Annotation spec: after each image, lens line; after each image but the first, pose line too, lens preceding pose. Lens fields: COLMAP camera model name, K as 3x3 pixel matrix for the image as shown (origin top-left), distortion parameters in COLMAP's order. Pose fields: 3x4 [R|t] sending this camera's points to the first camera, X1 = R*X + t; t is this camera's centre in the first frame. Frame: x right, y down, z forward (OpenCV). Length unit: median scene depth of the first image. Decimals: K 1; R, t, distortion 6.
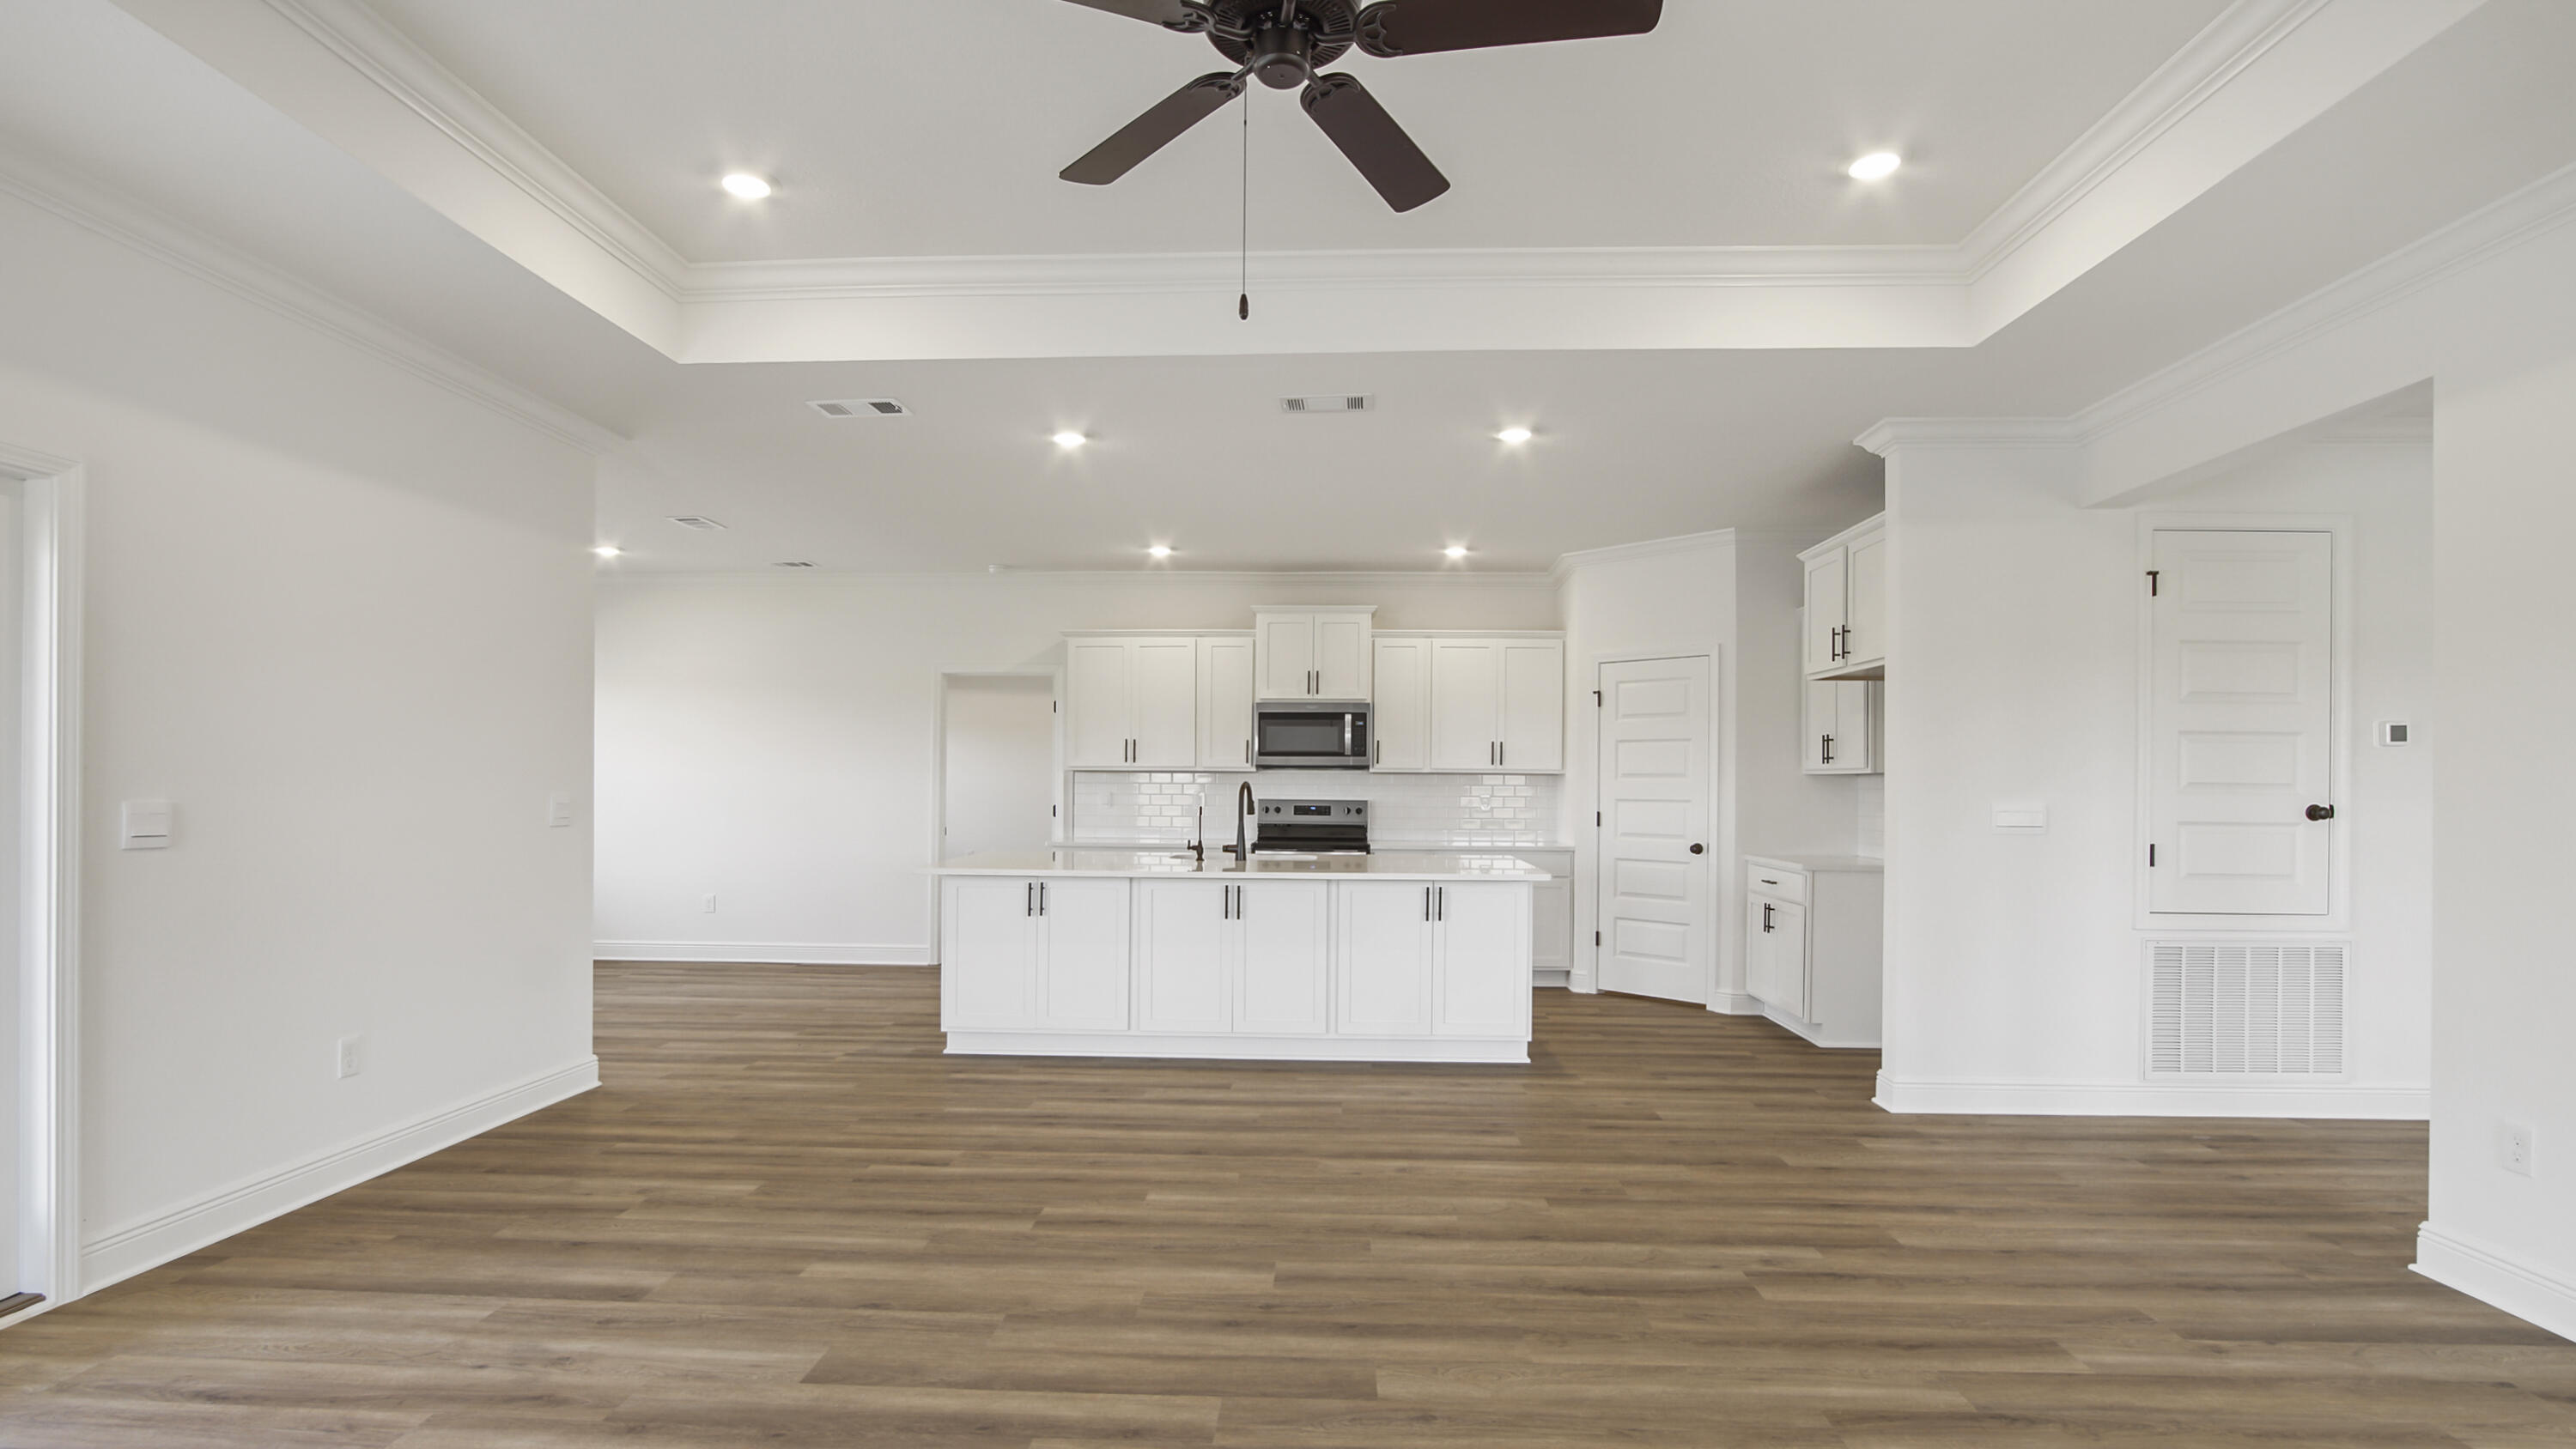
lens RADIAL K [[1180.4, 0, 1286.8], [0, 1180.4, 777.7], [0, 0, 1]] dist [-0.023796, 0.000029]
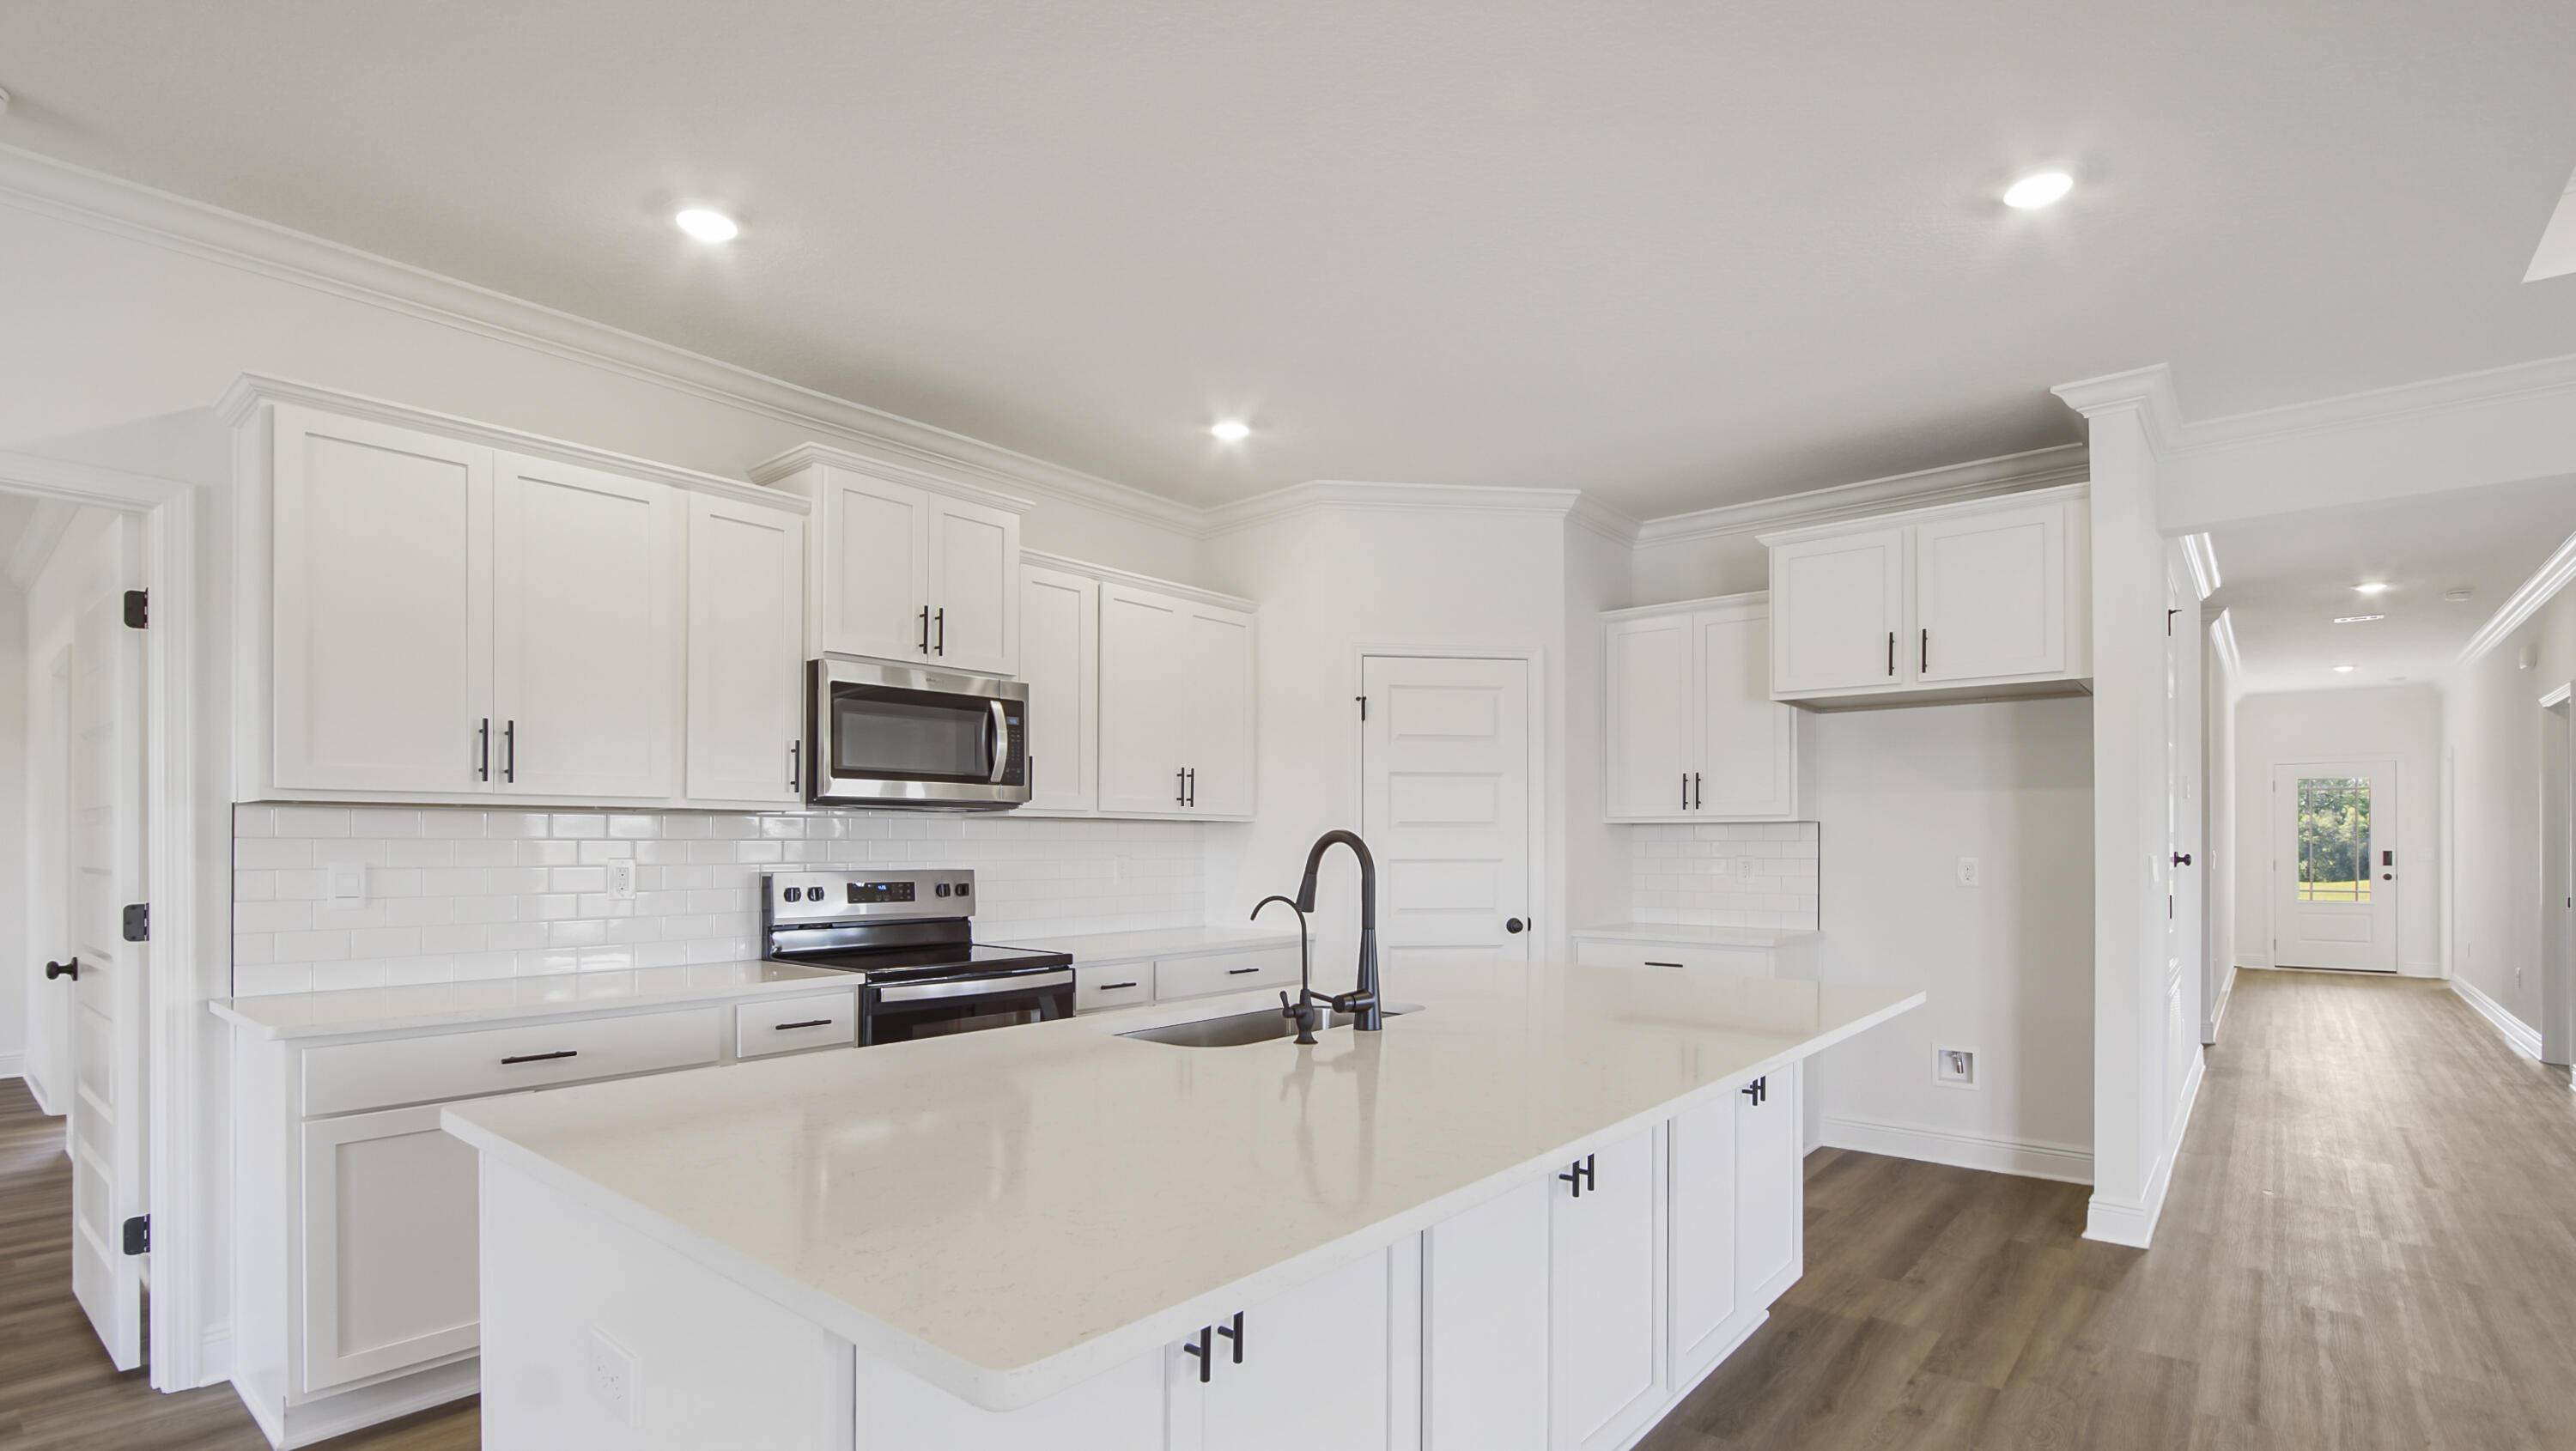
lens RADIAL K [[1192.6, 0, 1277.2], [0, 1192.6, 841.3], [0, 0, 1]] dist [-0.021735, 0.000160]
pose [[0.614273, -0.004921, 0.789078, -0.279795], [0.001109, 0.999985, 0.005374, 0.004032], [-0.789093, -0.002426, 0.614269, 0.585124]]
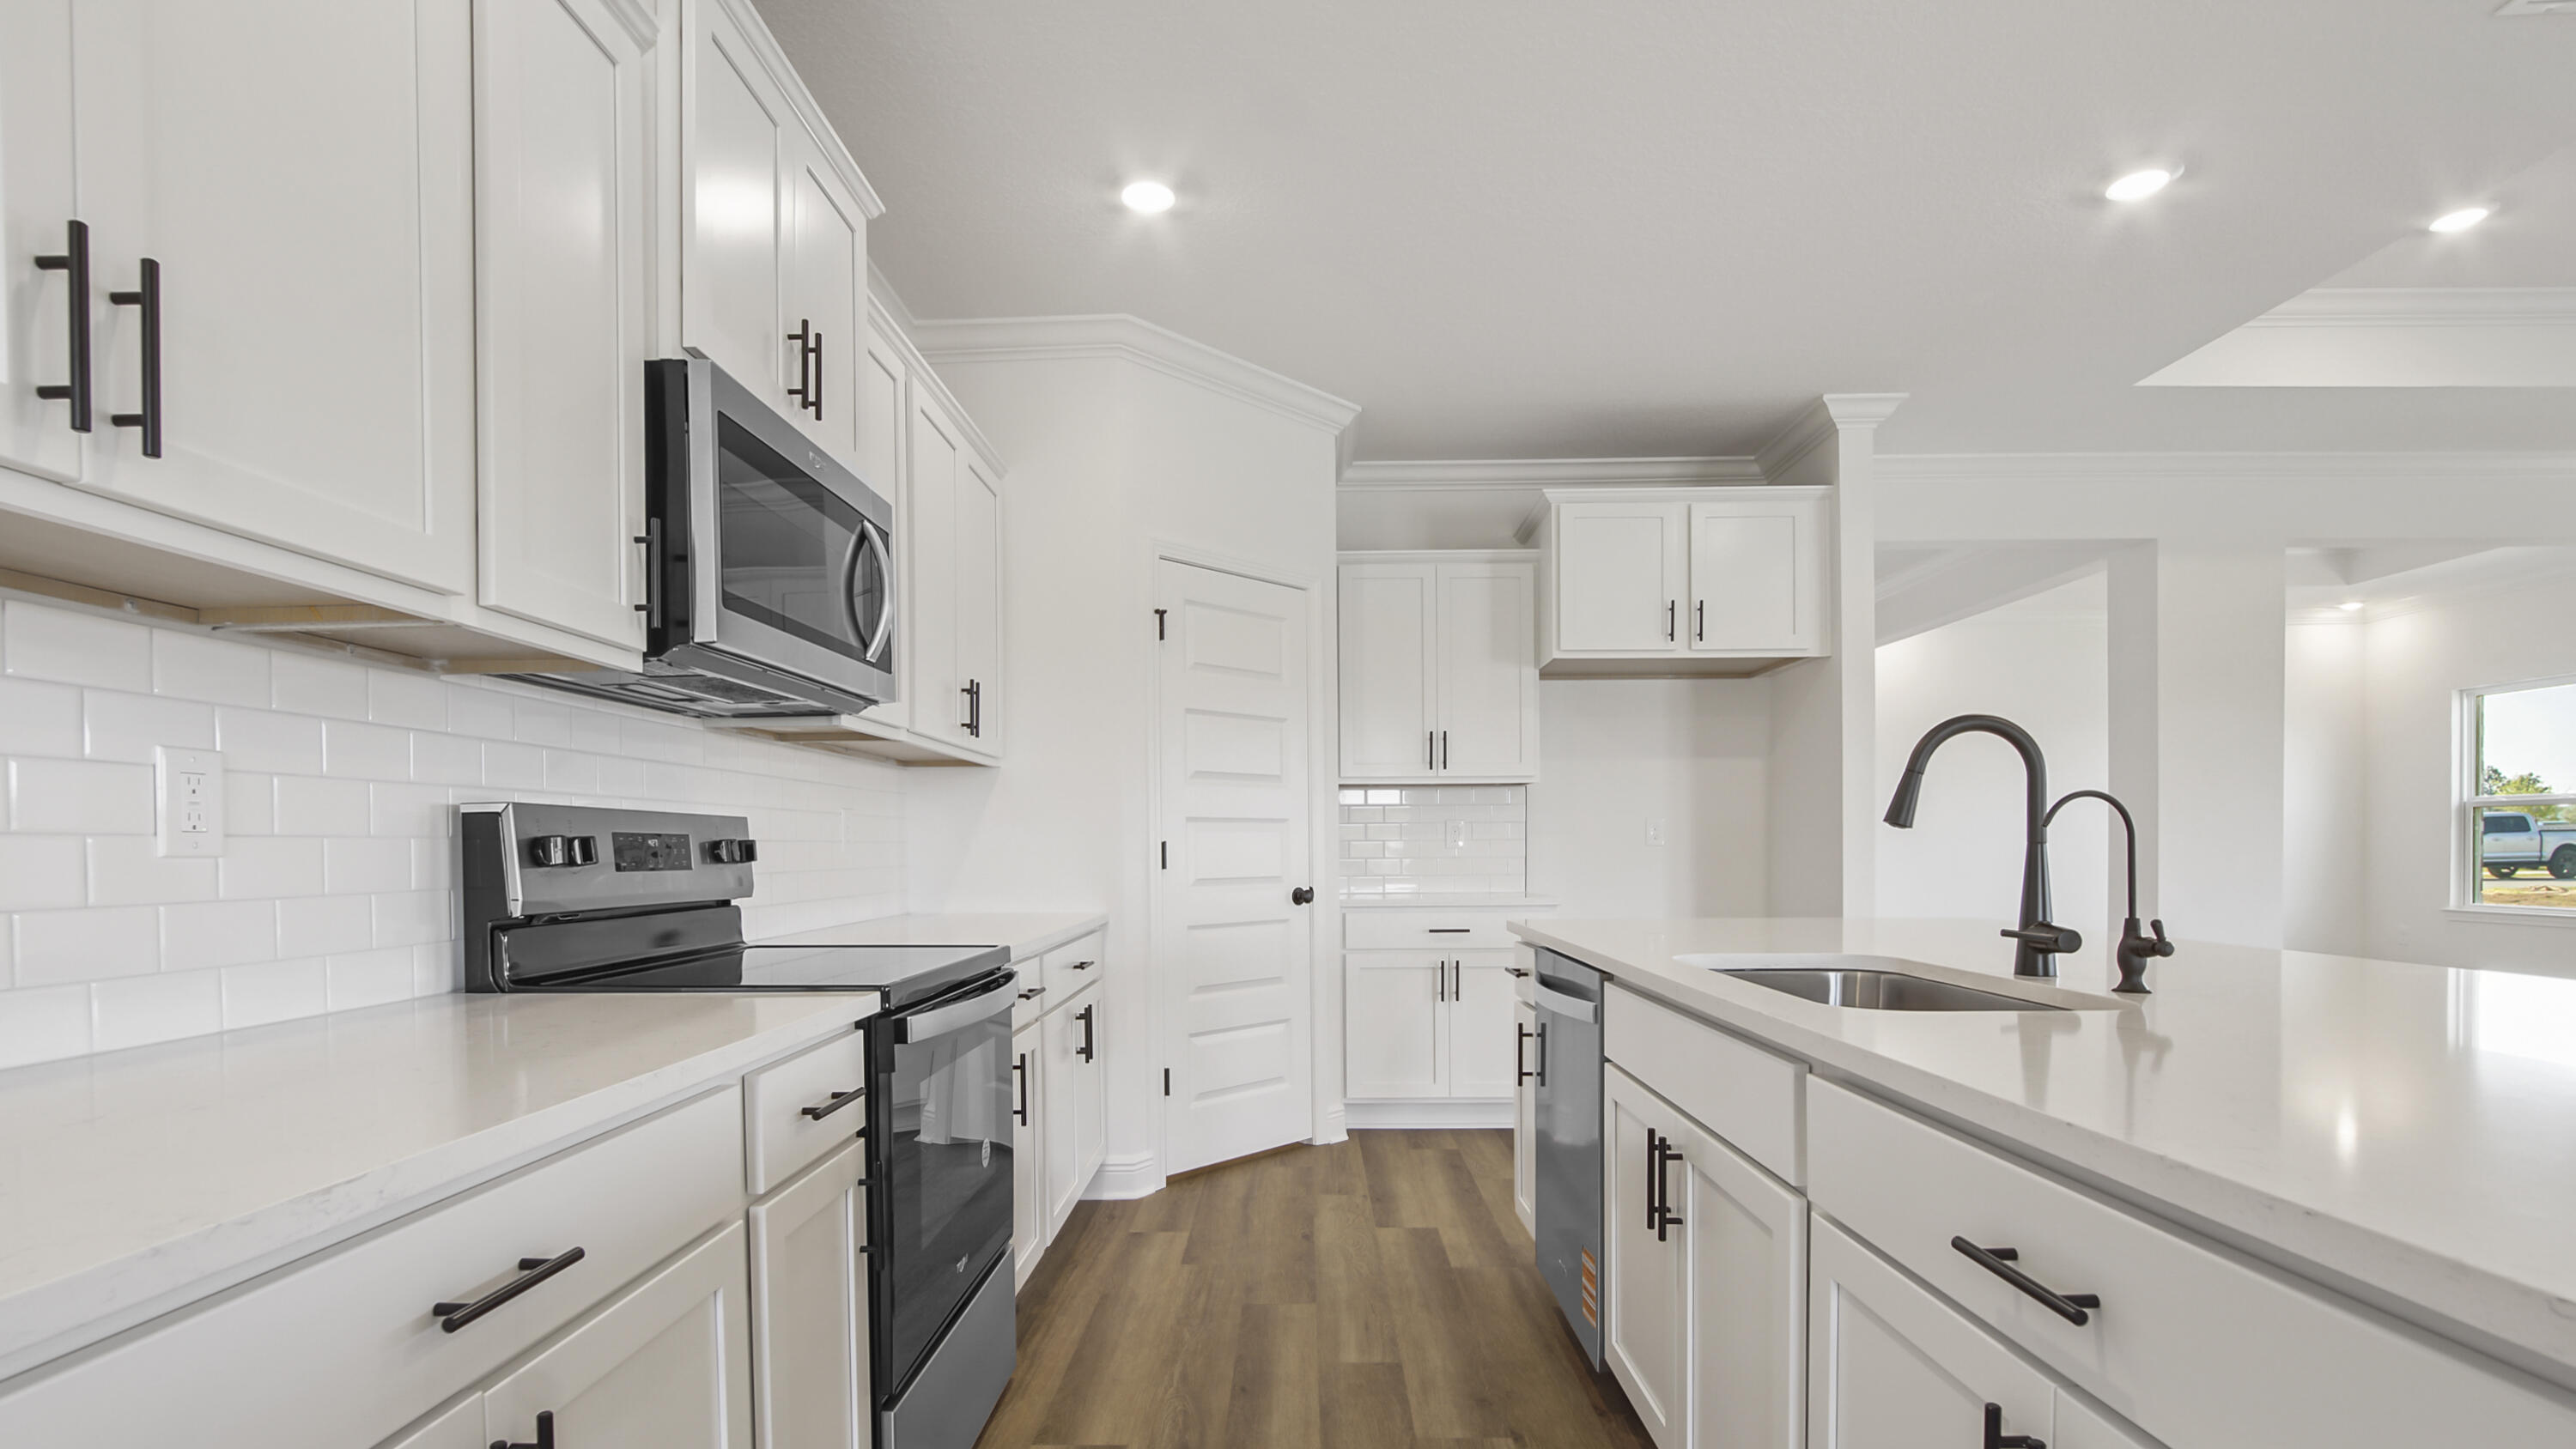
lens RADIAL K [[1192.5, 0, 1277.2], [0, 1192.5, 840.3], [0, 0, 1]] dist [-0.021735, 0.000160]
pose [[0.000411, -0.004822, 0.999988, -0.249722], [-0.000503, 0.999988, 0.004822, 0.024364], [-1.000000, -0.000505, 0.000408, 0.889130]]
